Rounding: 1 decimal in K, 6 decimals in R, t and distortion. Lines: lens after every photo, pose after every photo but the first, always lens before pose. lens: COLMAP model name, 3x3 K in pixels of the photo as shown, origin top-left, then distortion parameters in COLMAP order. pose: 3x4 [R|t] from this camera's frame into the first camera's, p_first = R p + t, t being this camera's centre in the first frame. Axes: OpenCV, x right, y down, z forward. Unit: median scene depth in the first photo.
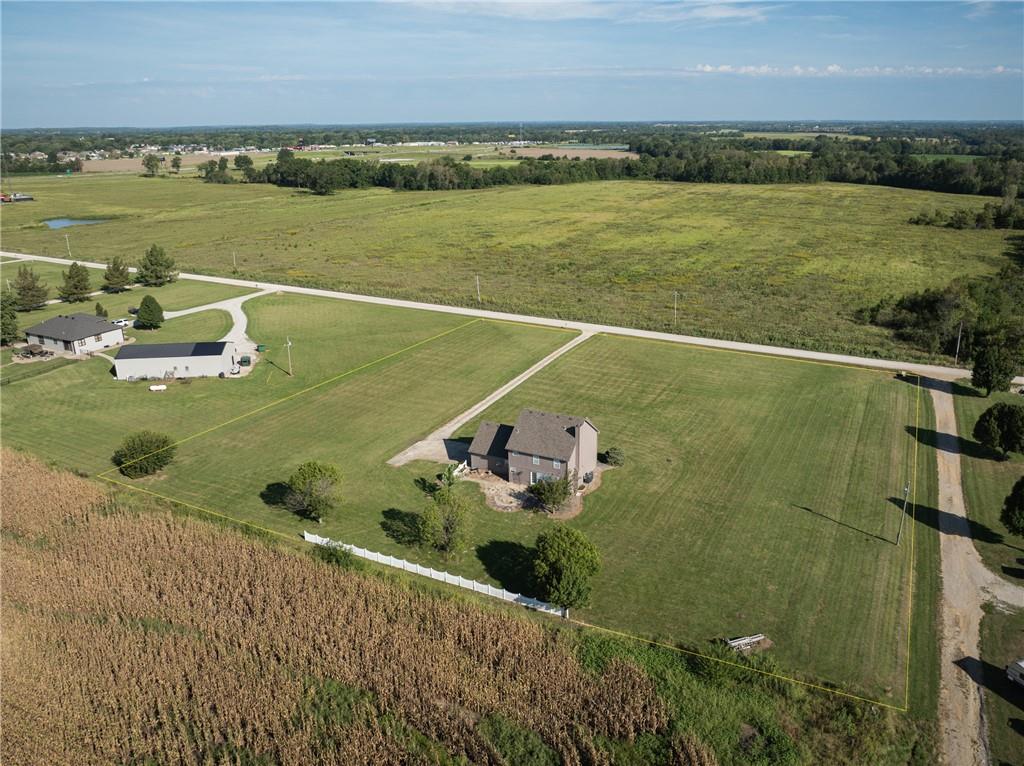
lens RADIAL K [[747.0, 0, 538.6], [0, 747.0, 382.2], [0, 0, 1]] dist [-0.037789, 0.001352]
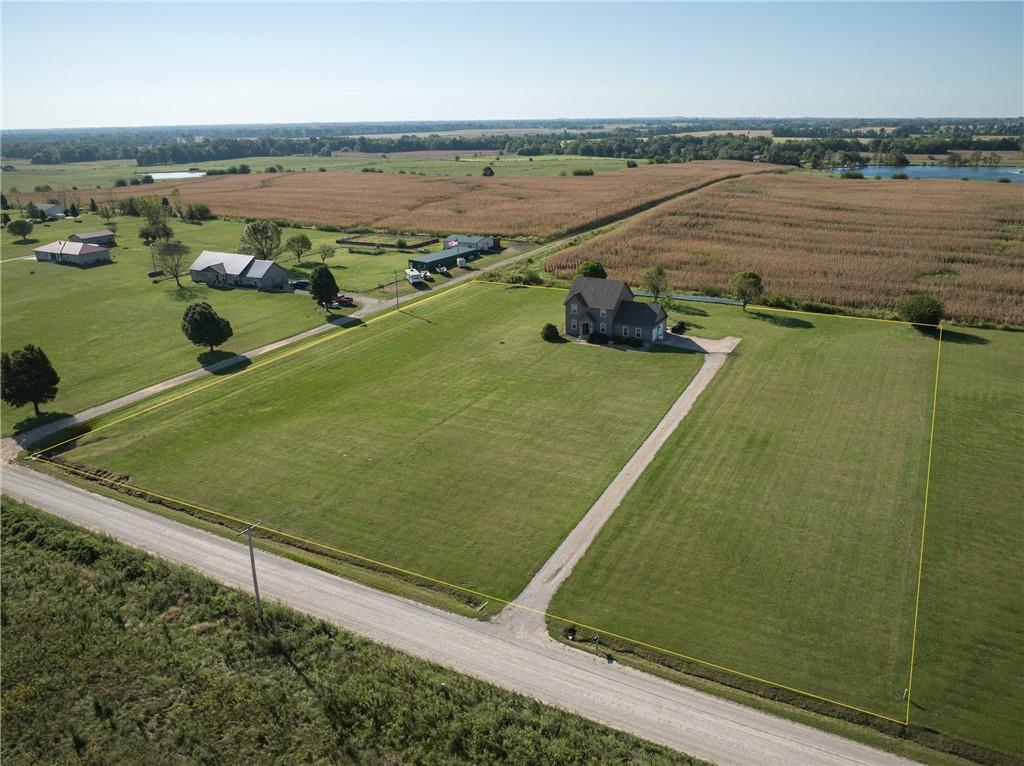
lens RADIAL K [[747.0, 0, 538.6], [0, 747.0, 382.2], [0, 0, 1]] dist [-0.037789, 0.001352]
pose [[-0.999499, 0.007855, 0.030658, 0.076950], [0.025341, 0.778971, 0.626547, -0.543272], [-0.018960, 0.627010, -0.778780, 1.816880]]
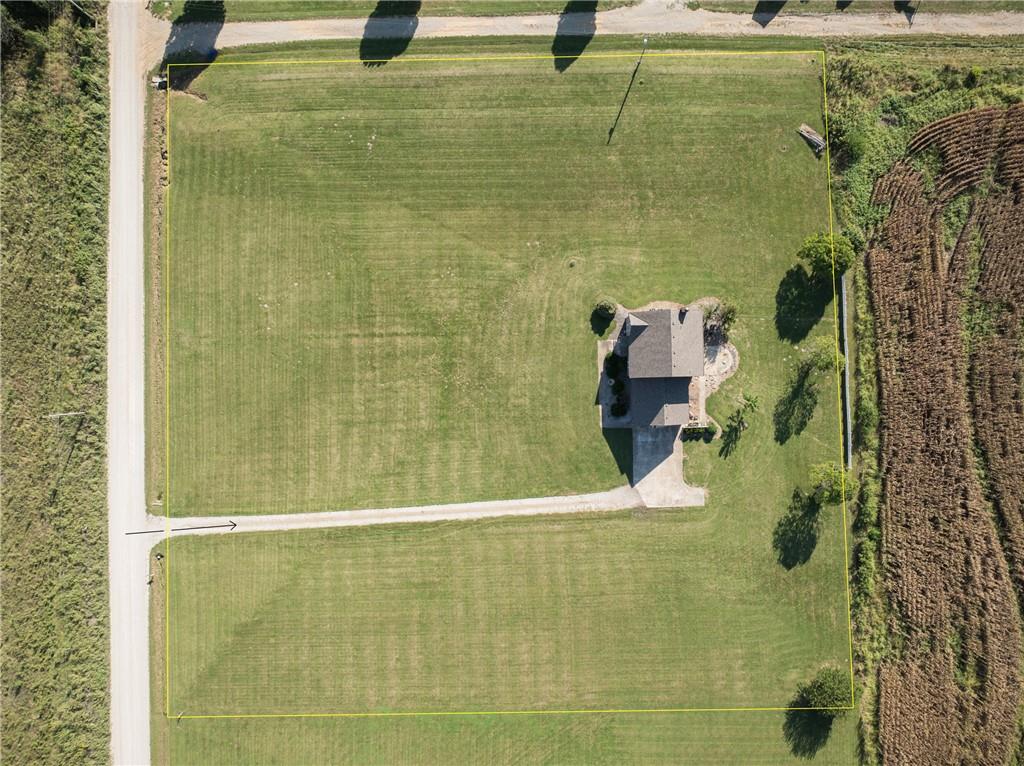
lens RADIAL K [[747.0, 0, 538.6], [0, 747.0, 382.2], [0, 0, 1]] dist [-0.037789, 0.001352]
pose [[-0.459684, -0.887903, 0.017887, 0.031045], [0.273531, -0.122392, 0.954045, -0.846482], [-0.844910, 0.443451, 0.299130, 0.745085]]
